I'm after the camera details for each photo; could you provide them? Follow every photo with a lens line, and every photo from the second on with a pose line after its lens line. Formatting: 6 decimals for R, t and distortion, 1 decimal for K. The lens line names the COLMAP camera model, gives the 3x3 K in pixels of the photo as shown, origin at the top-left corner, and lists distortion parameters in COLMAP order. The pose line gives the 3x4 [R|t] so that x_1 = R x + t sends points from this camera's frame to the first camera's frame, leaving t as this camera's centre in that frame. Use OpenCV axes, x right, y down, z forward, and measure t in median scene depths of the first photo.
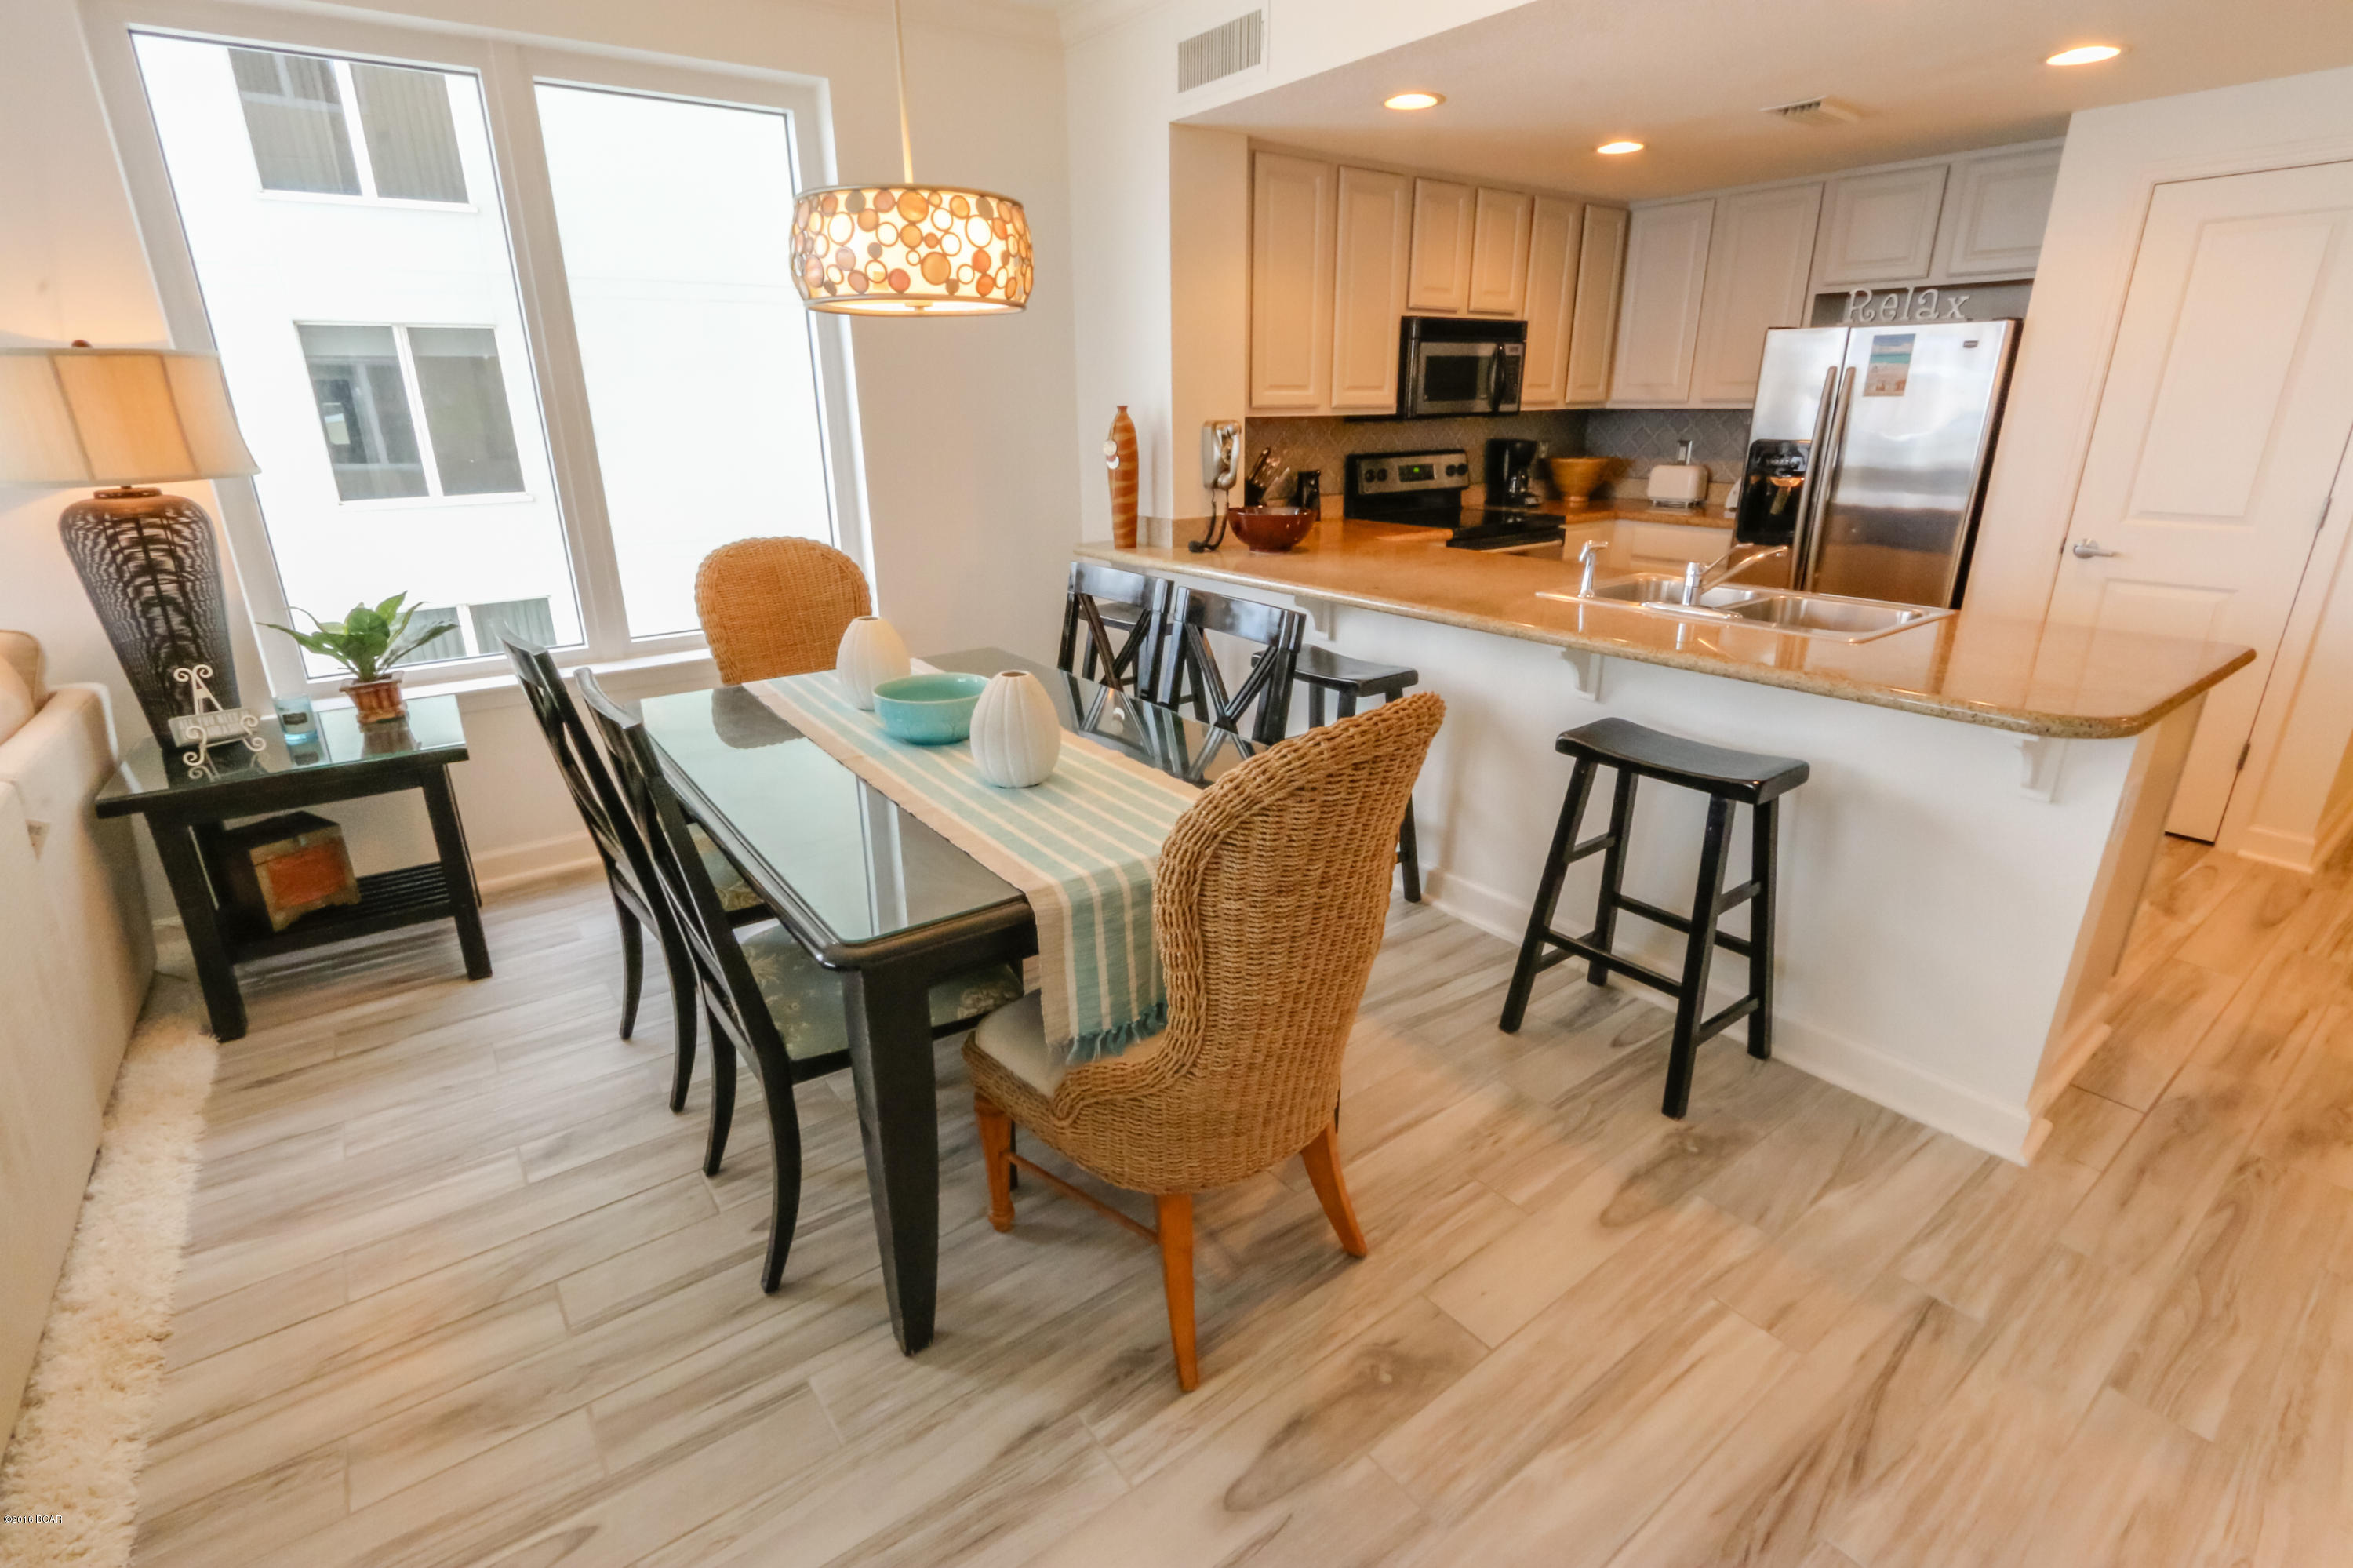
lens RADIAL K [[1080.4, 0, 1147.6], [0, 1080.4, 792.5], [0, 0, 1]] dist [-0.020485, 0.004250]
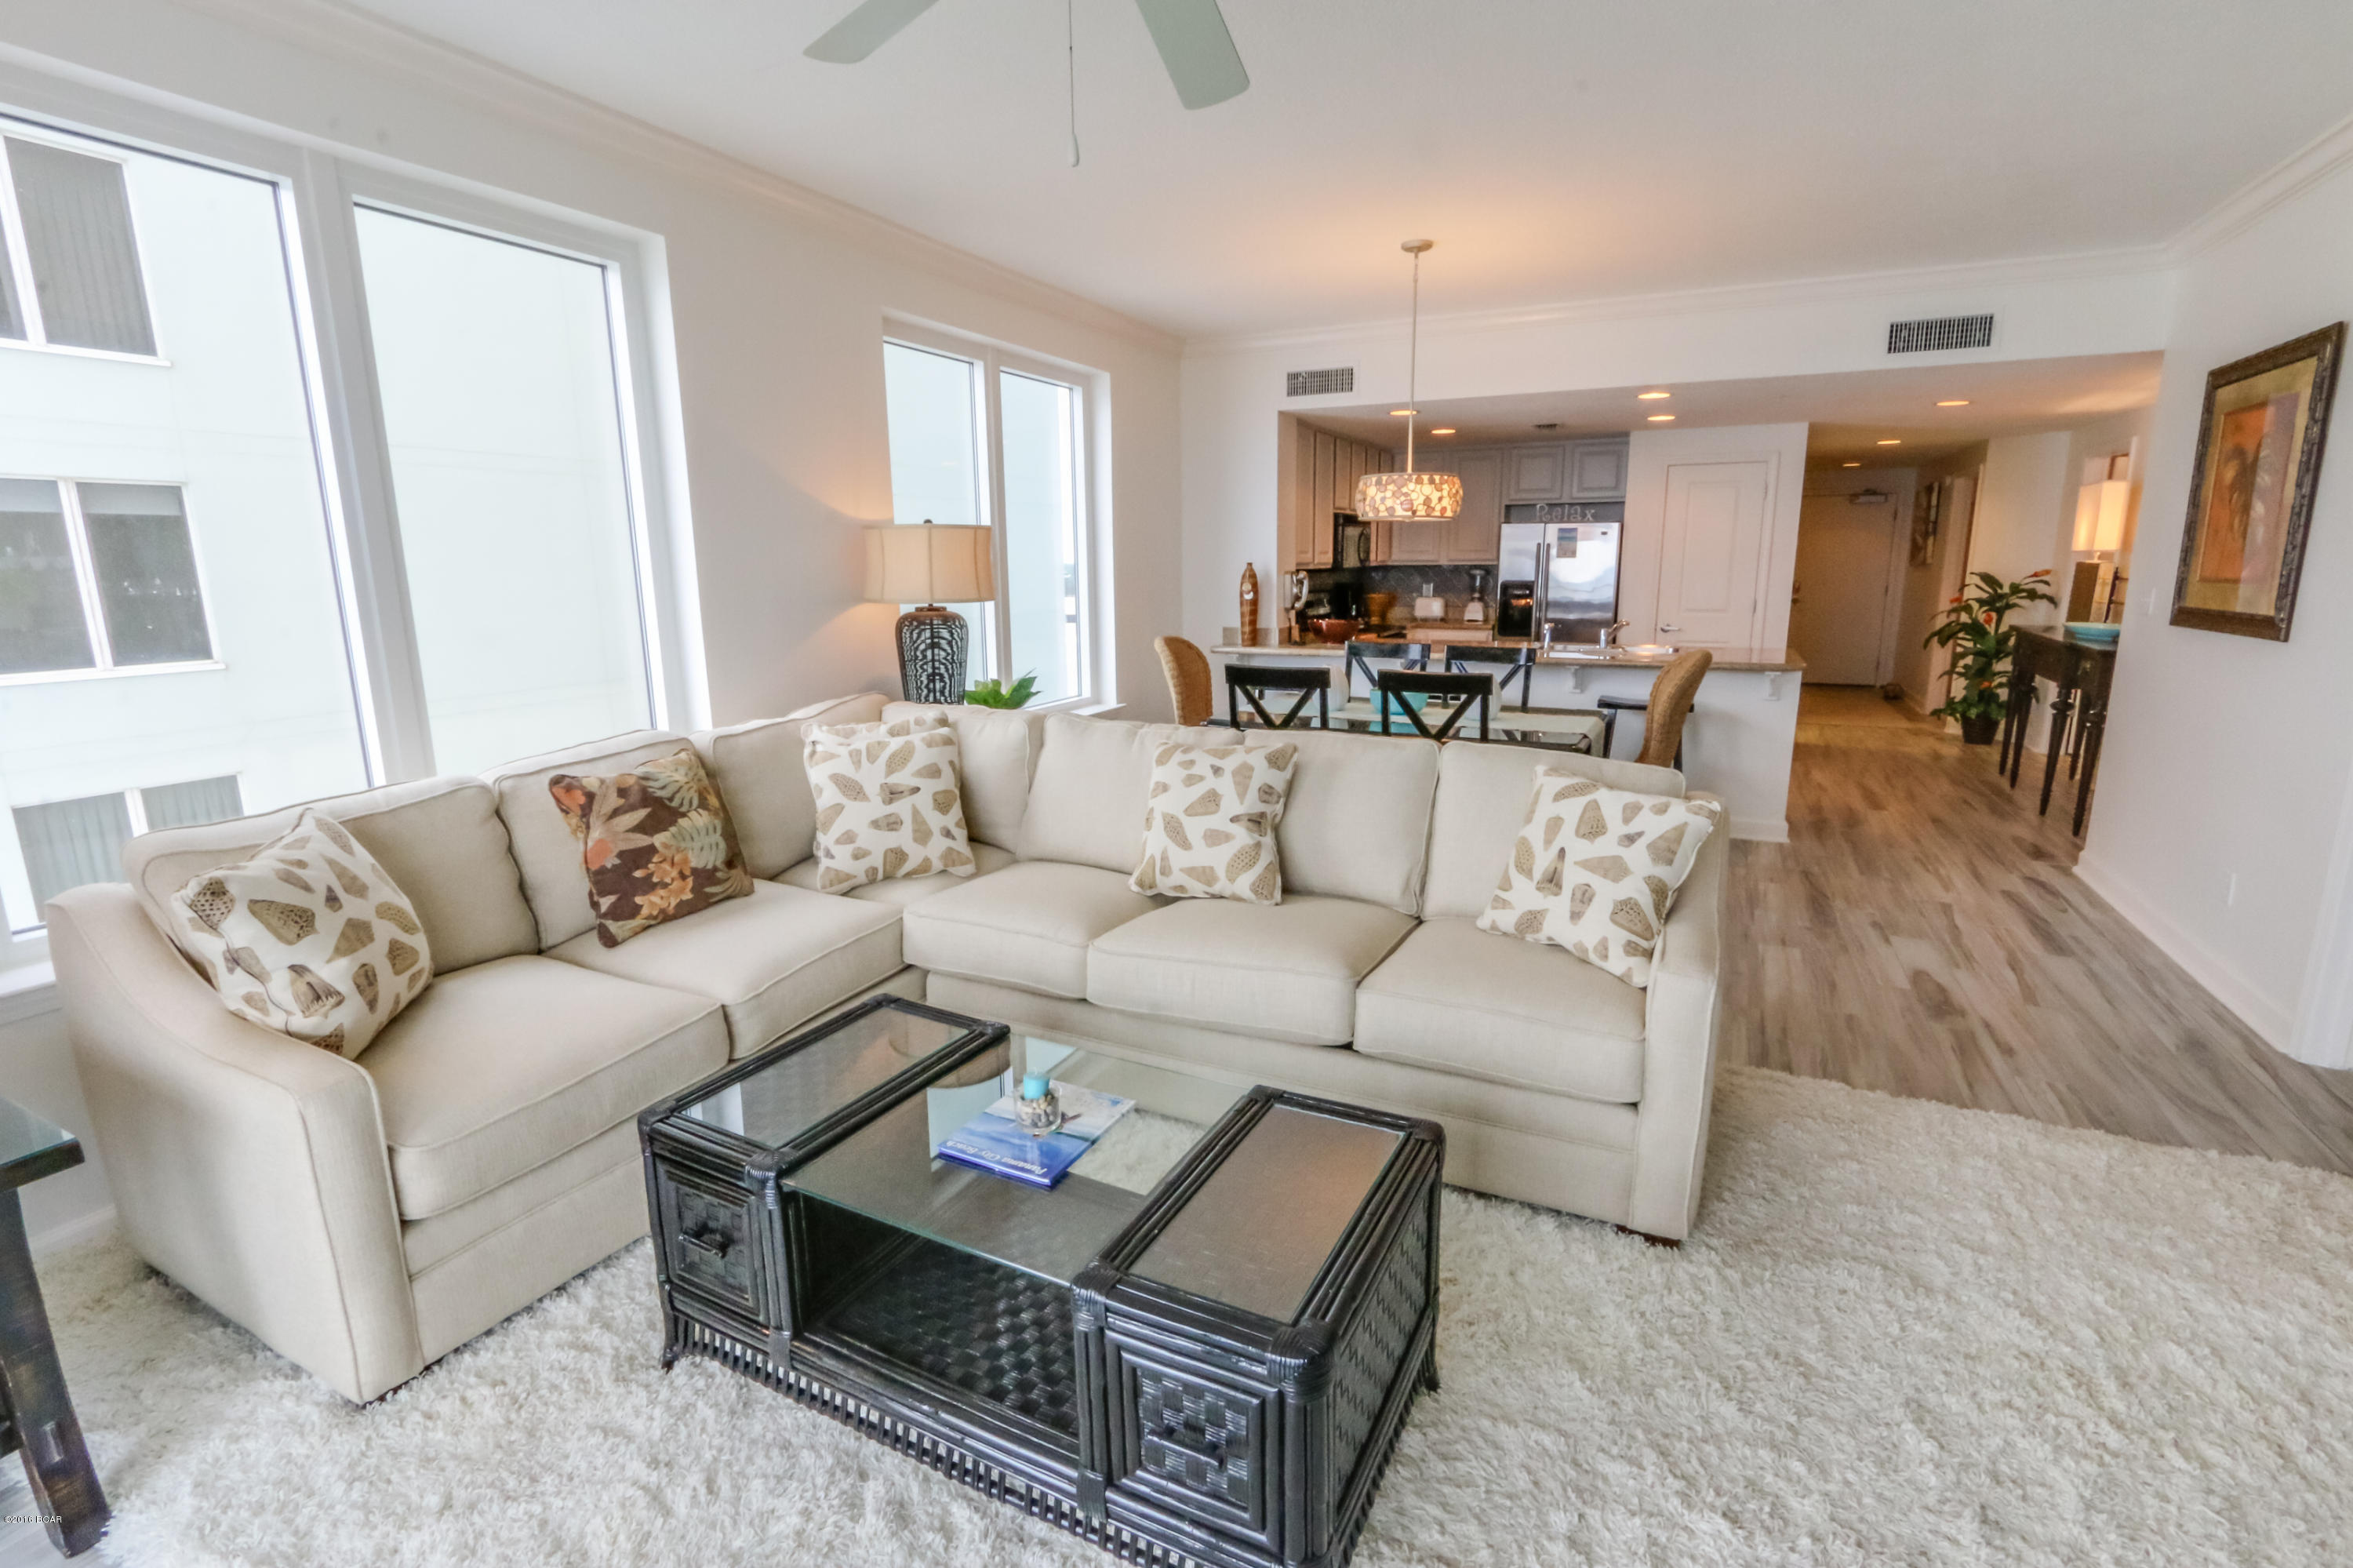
lens RADIAL K [[1080.4, 0, 1163.8], [0, 1080.4, 779.8], [0, 0, 1]] dist [-0.020485, 0.004250]
pose [[0.886082, -0.090691, 0.454570, -0.916214], [0.158233, 0.980945, -0.112731, 0.138448], [-0.435685, 0.171817, 0.883548, -0.362554]]
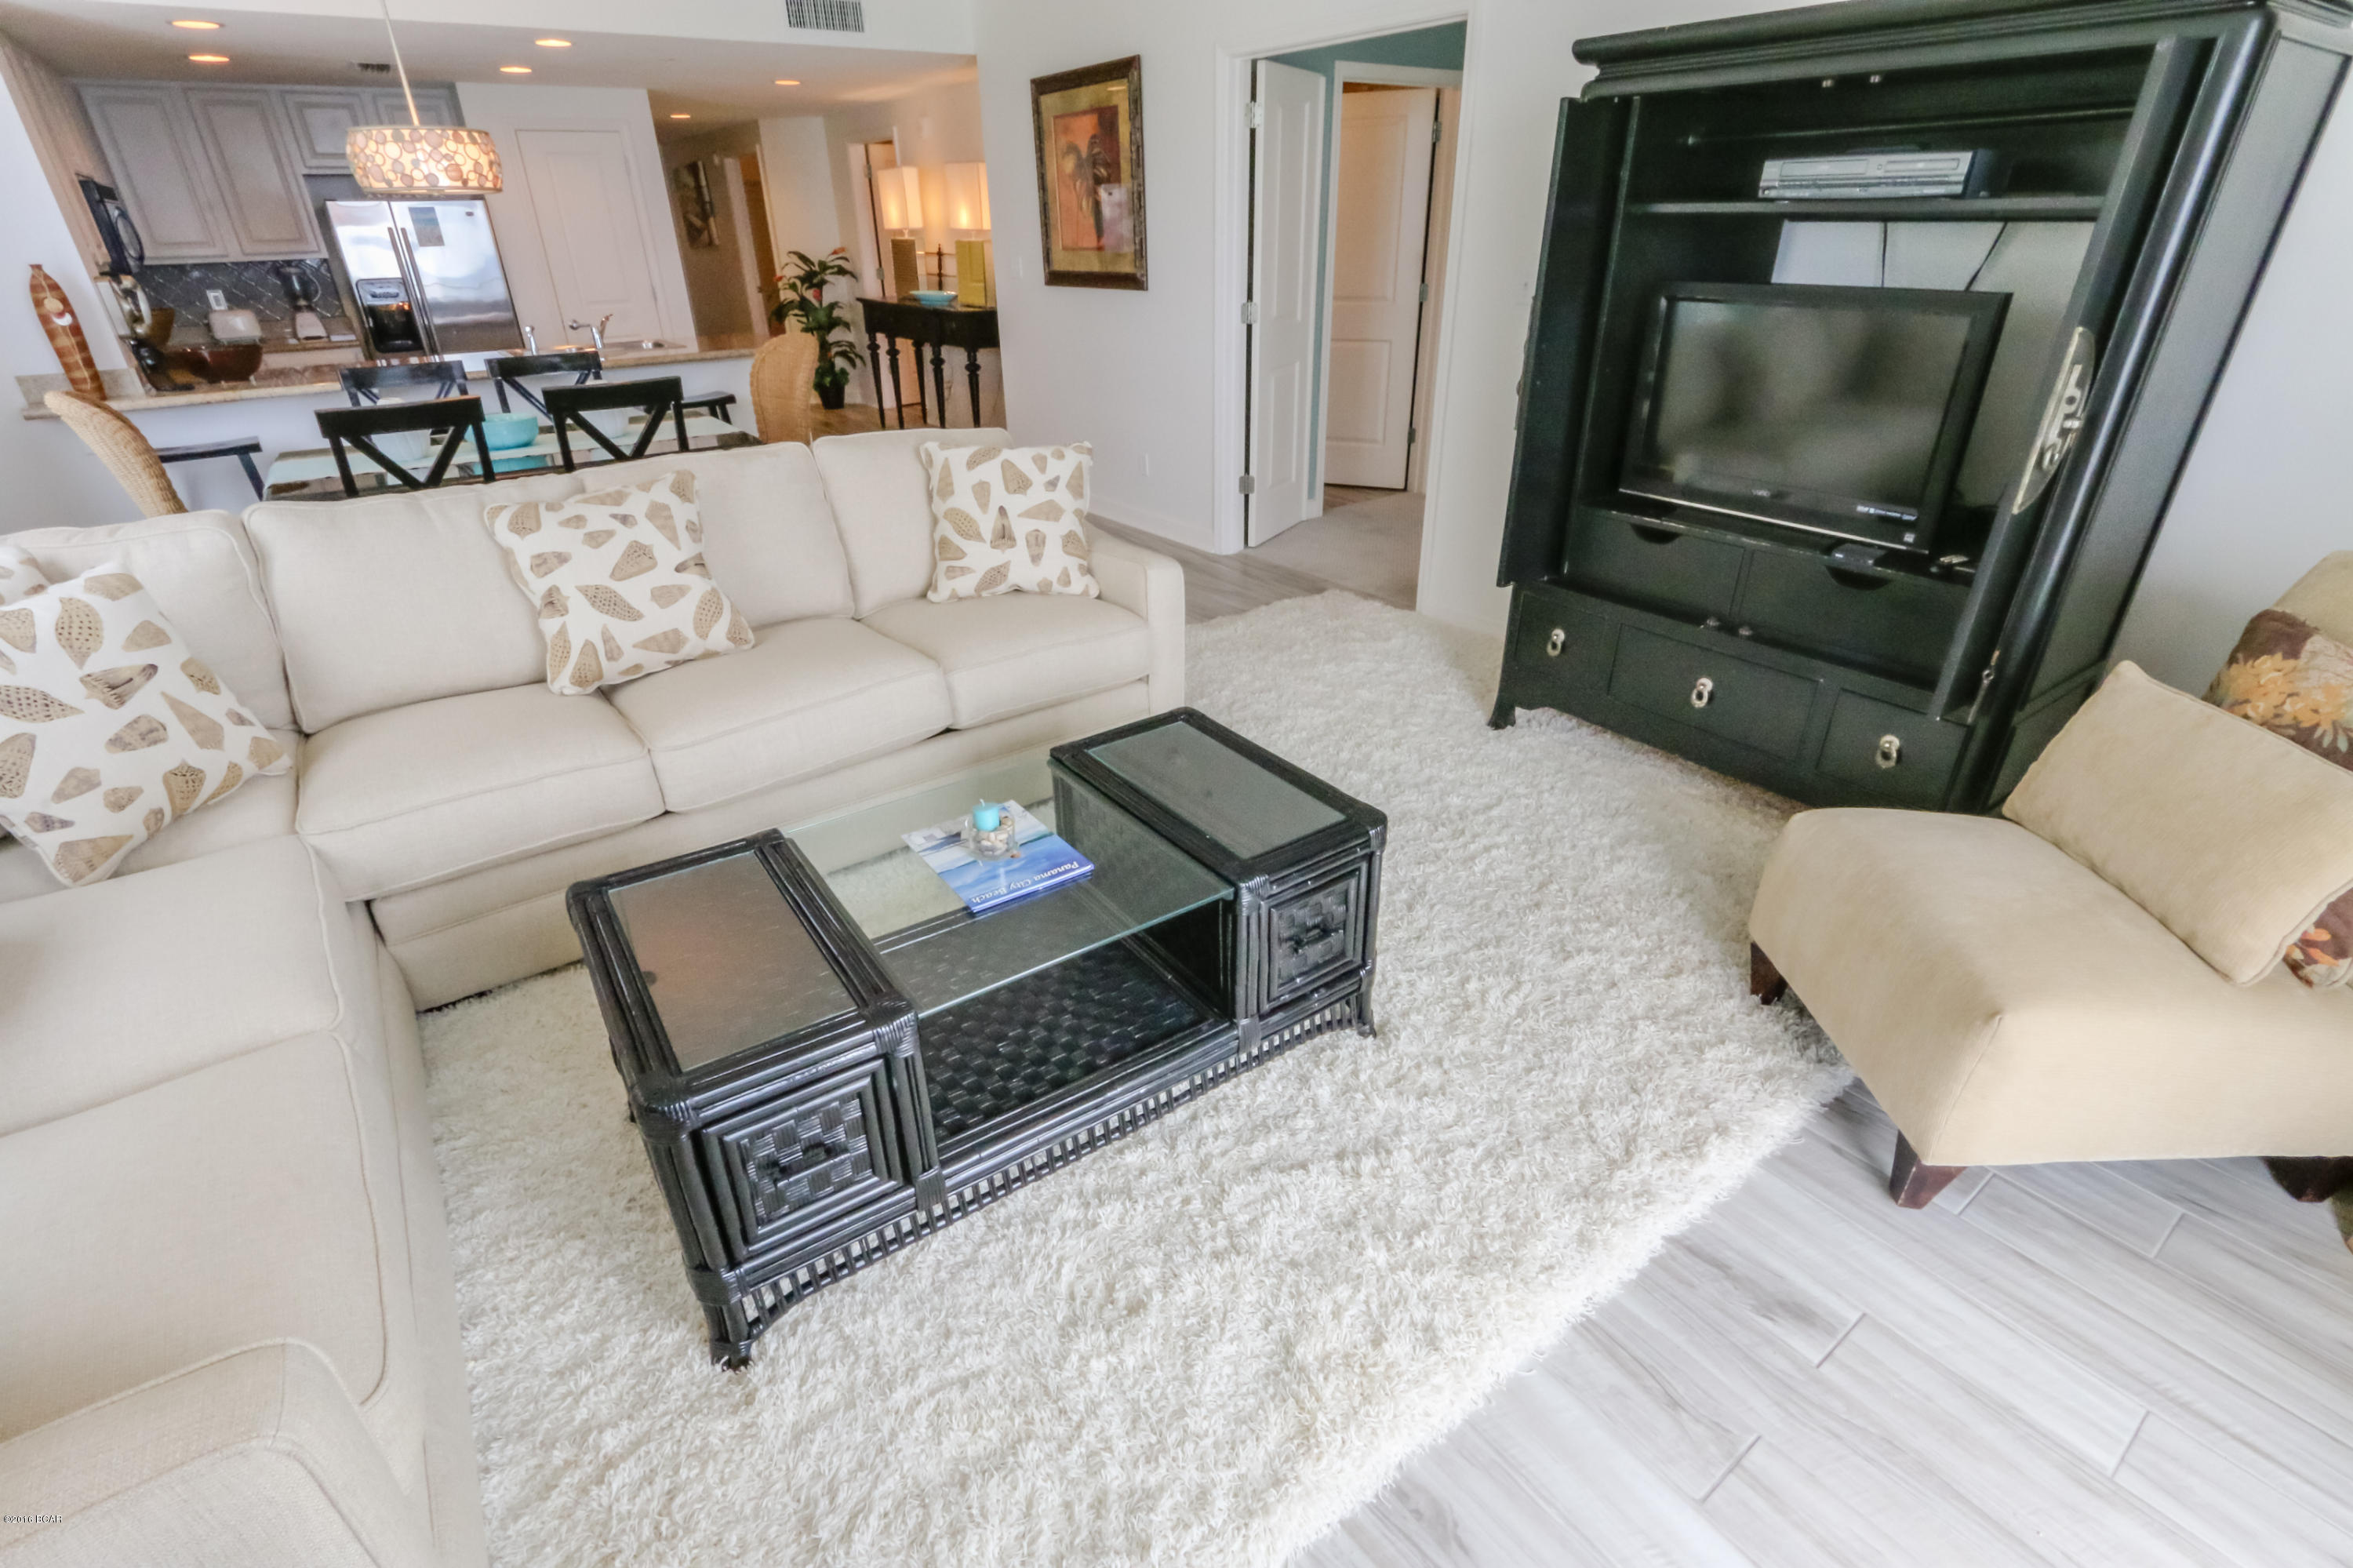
lens RADIAL K [[1080.4, 0, 1152.2], [0, 1080.4, 788.2], [0, 0, 1]] dist [-0.020485, 0.004250]
pose [[0.005472, -0.455207, 0.890369, -1.169111], [0.358168, 0.832202, 0.423268, 0.027164], [-0.933641, 0.316585, 0.167595, -0.051165]]
